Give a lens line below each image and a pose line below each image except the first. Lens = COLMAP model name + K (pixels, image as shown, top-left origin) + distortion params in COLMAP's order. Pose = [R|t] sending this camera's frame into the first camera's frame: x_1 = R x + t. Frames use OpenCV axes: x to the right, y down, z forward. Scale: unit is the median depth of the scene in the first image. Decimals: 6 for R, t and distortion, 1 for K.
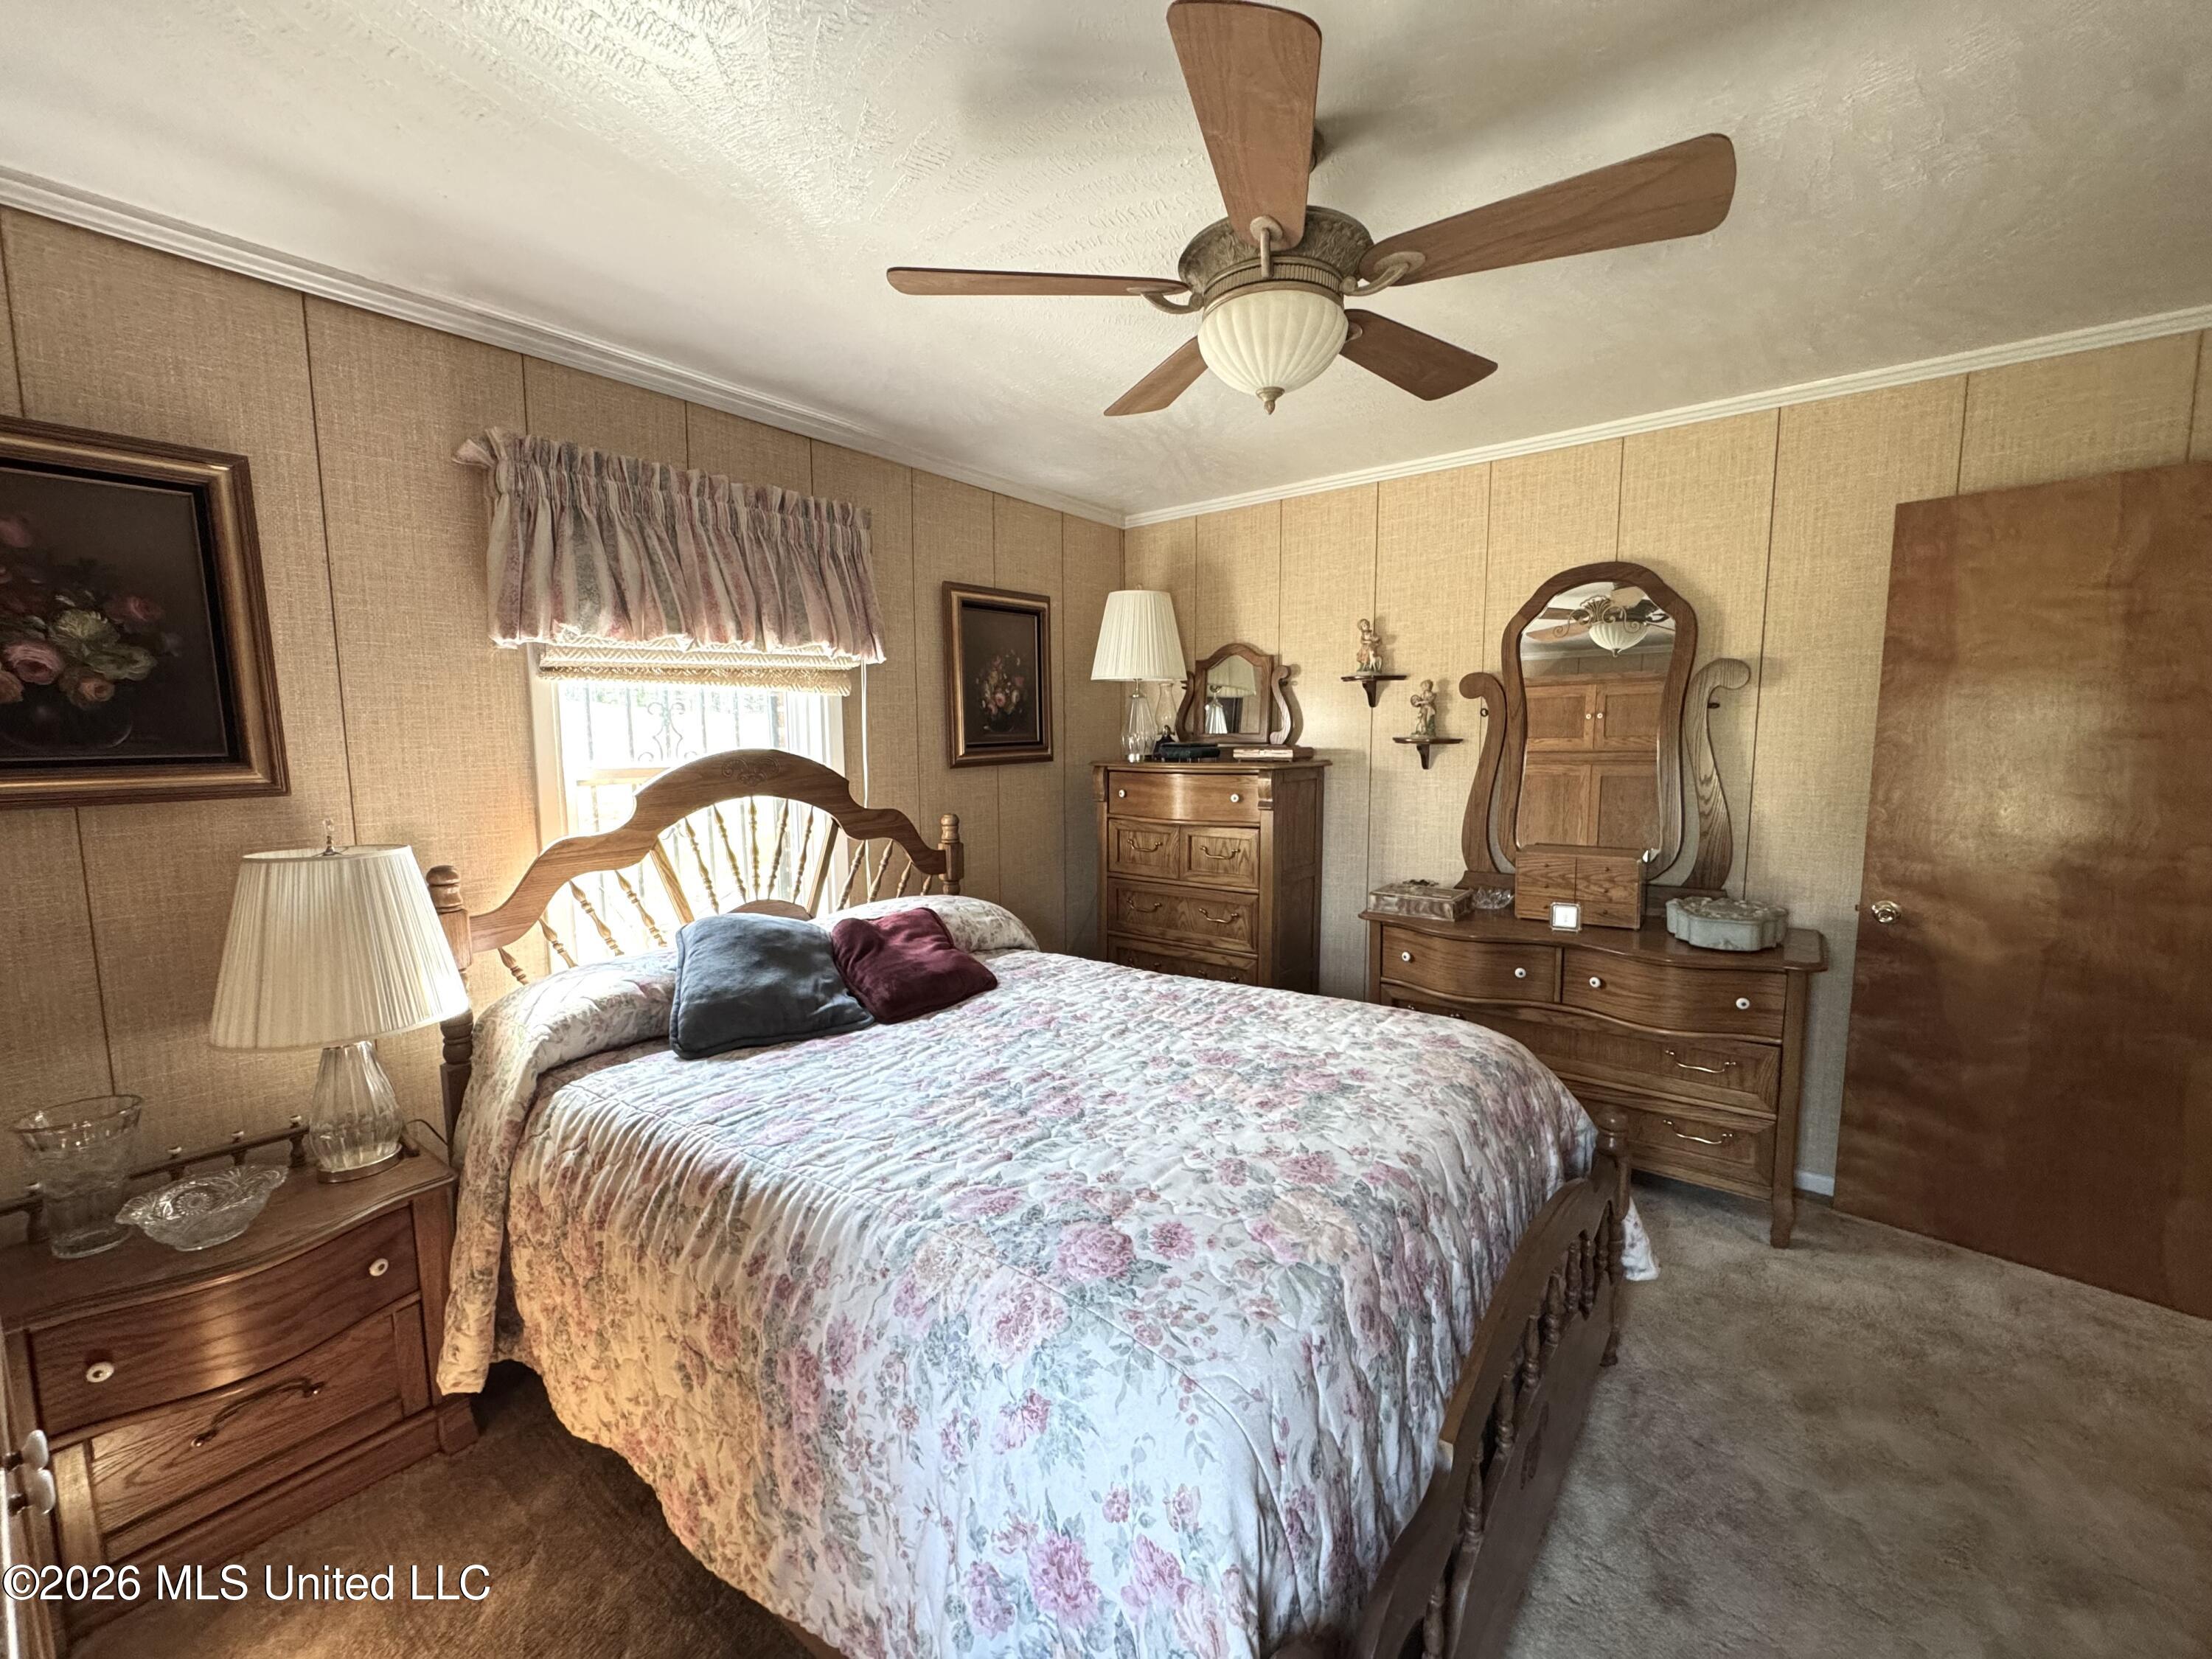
lens RADIAL K [[886.7, 0, 1104.2], [0, 886.7, 830.8], [0, 0, 1]] dist [-0.003559, 0.000593]
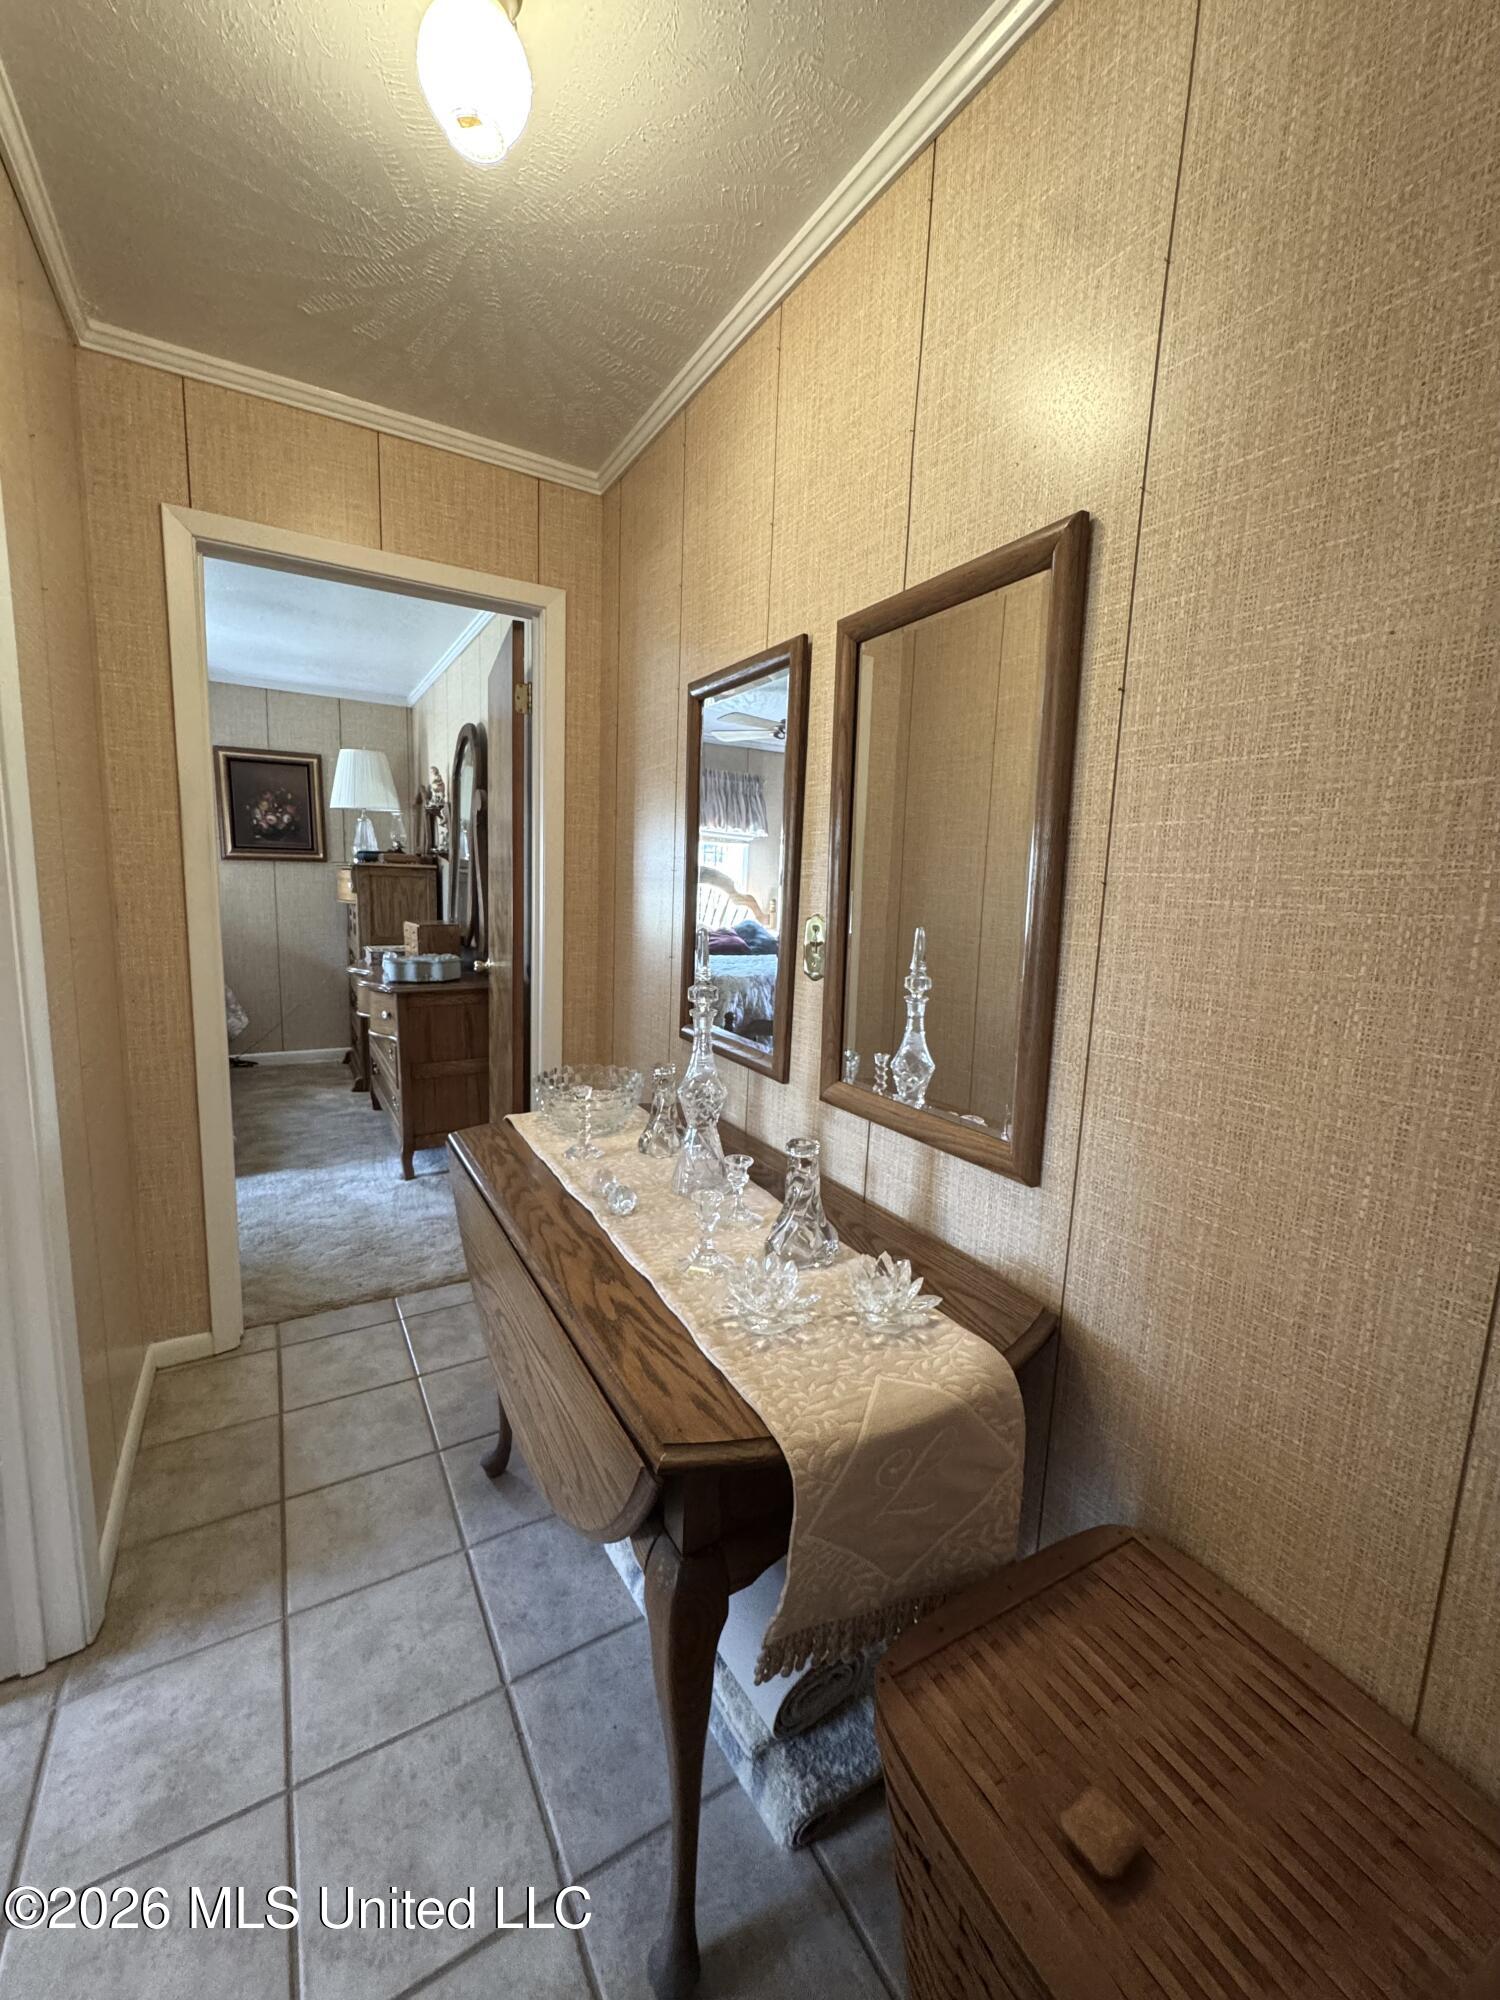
lens RADIAL K [[801.8, 0, 750.0], [0, 801.8, 1000.0], [0, 0, 1]] dist [-0.003559, 0.000593]
pose [[0.927618, 0.096679, -0.360802, 1.597155], [-0.085067, 0.995220, 0.047969, 0.042453], [0.363715, -0.013804, 0.931408, -0.047056]]
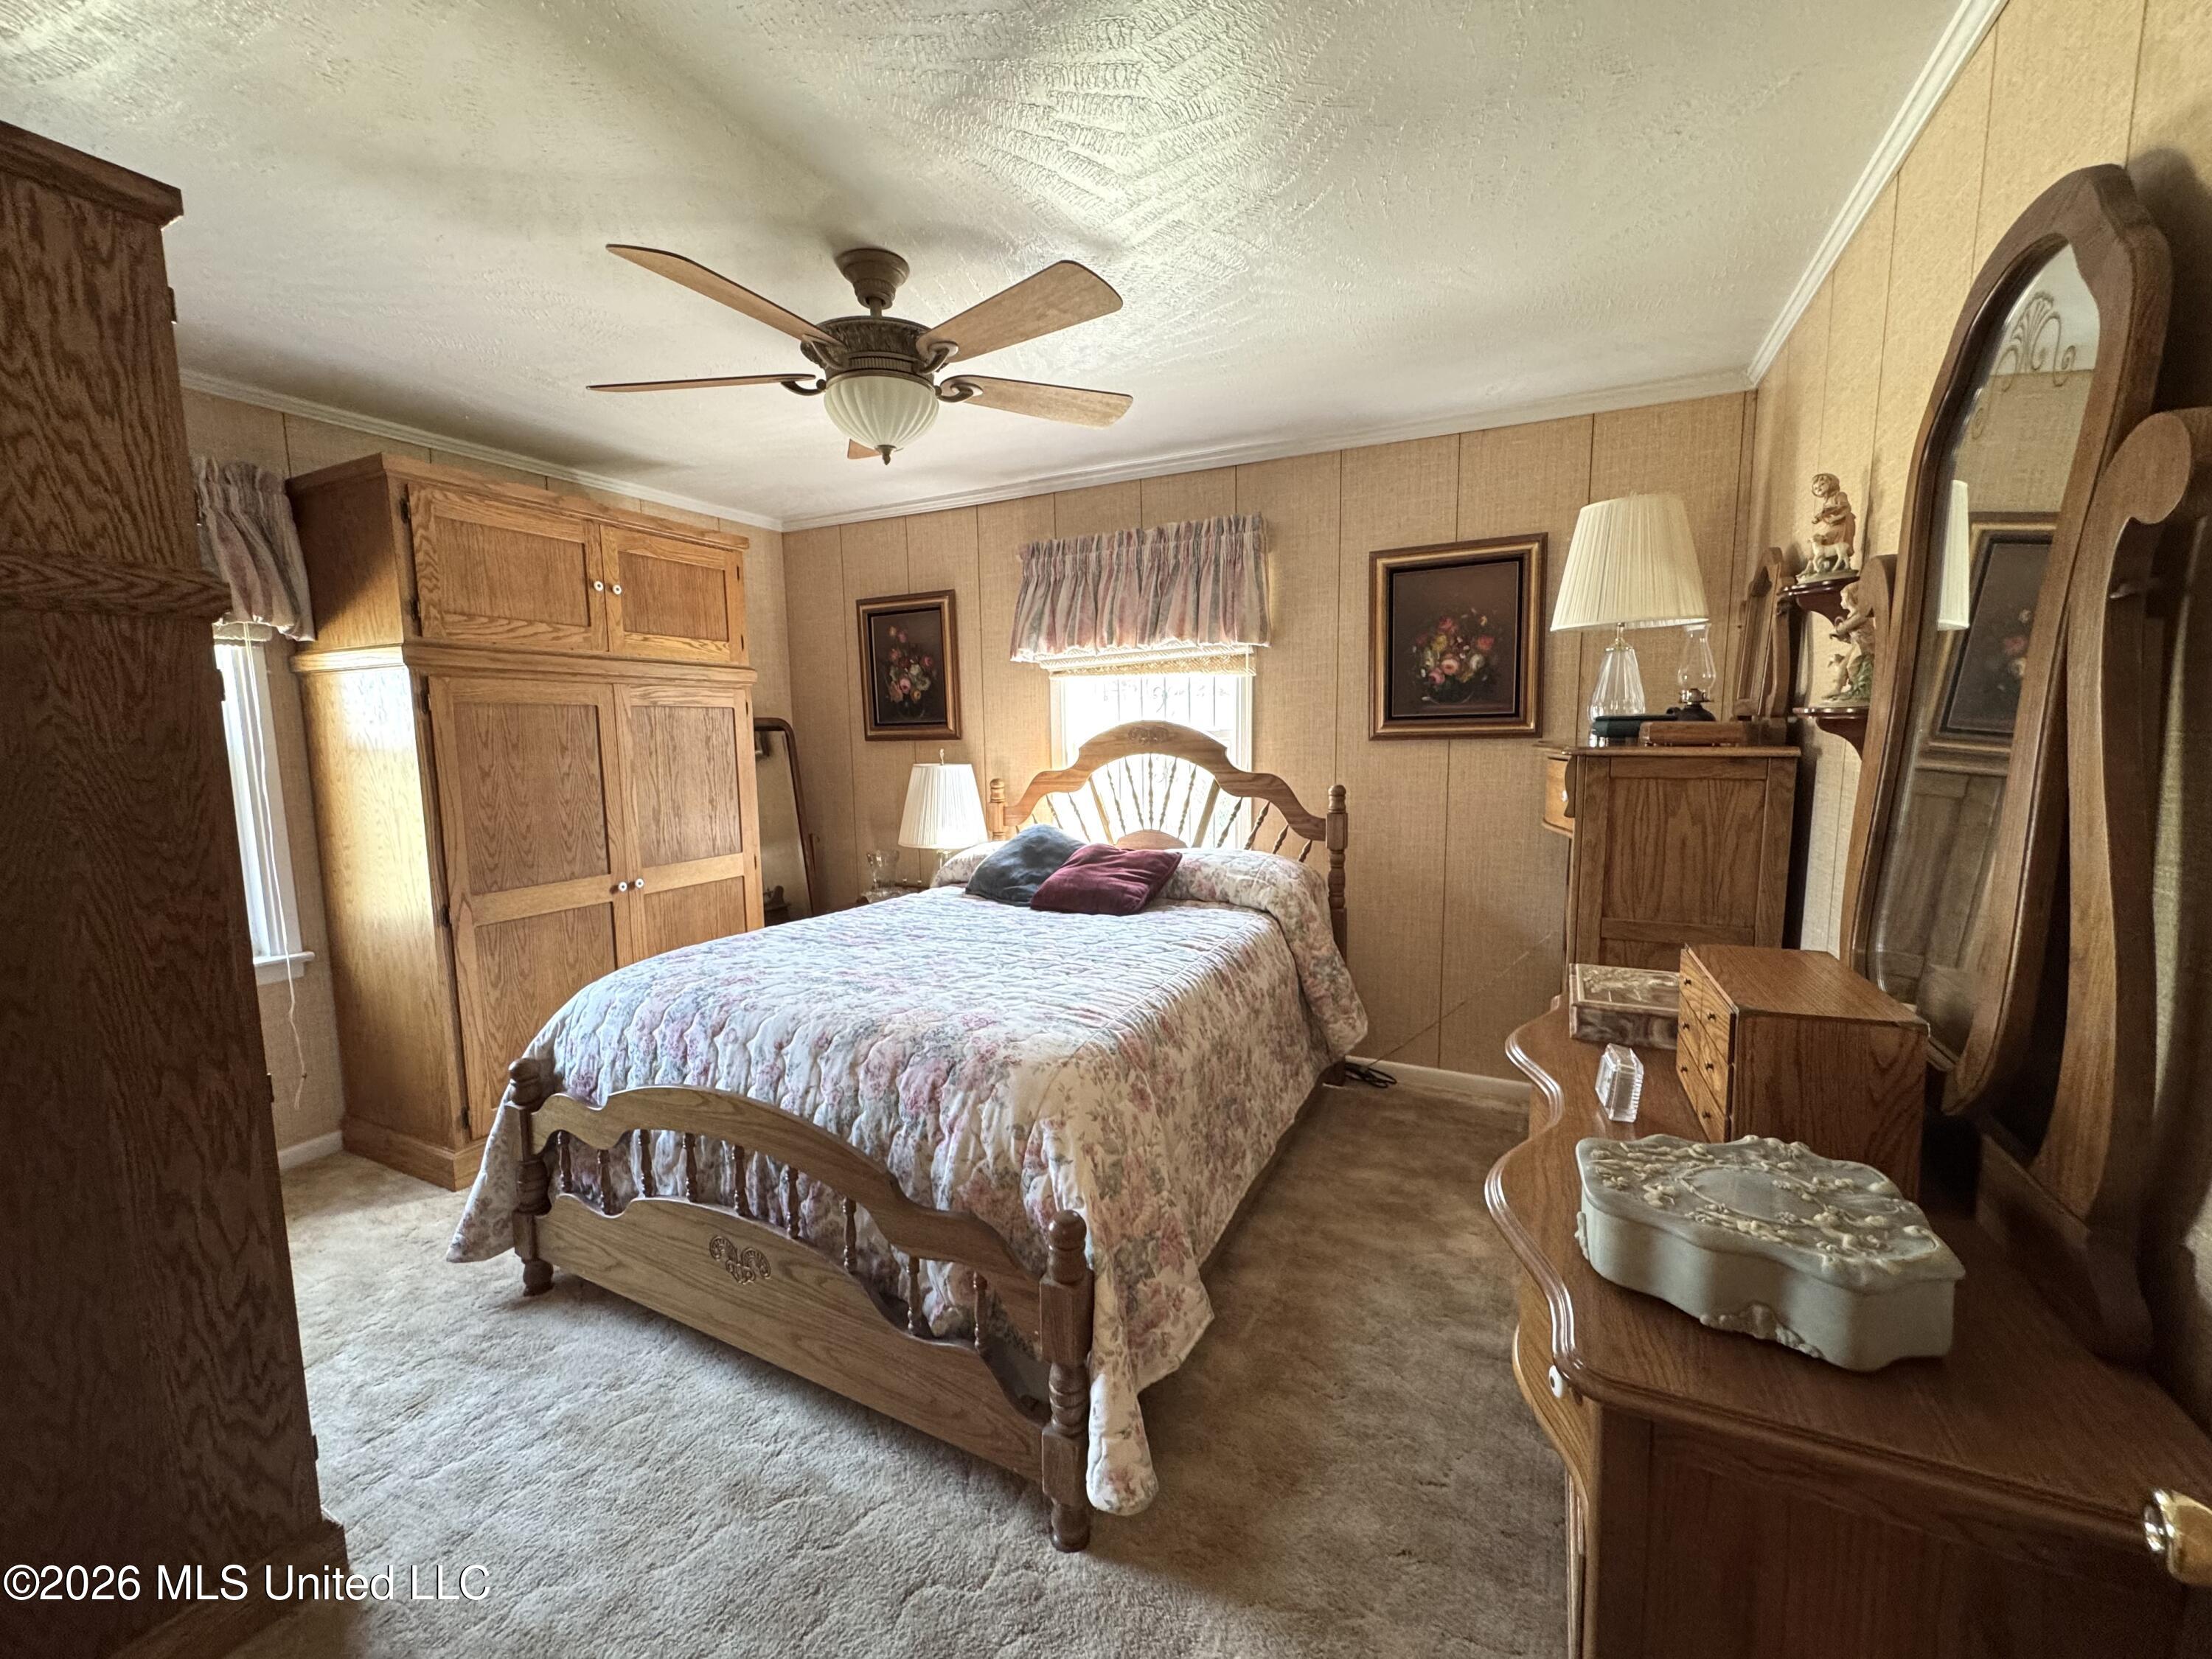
lens RADIAL K [[886.7, 0, 1104.2], [0, 886.7, 830.8], [0, 0, 1]] dist [-0.003559, 0.000593]
pose [[0.191780, 0.128221, -0.973026, 0.918489], [-0.094244, 0.989253, 0.111784, -0.065381], [0.976902, 0.070263, 0.201803, 0.628533]]
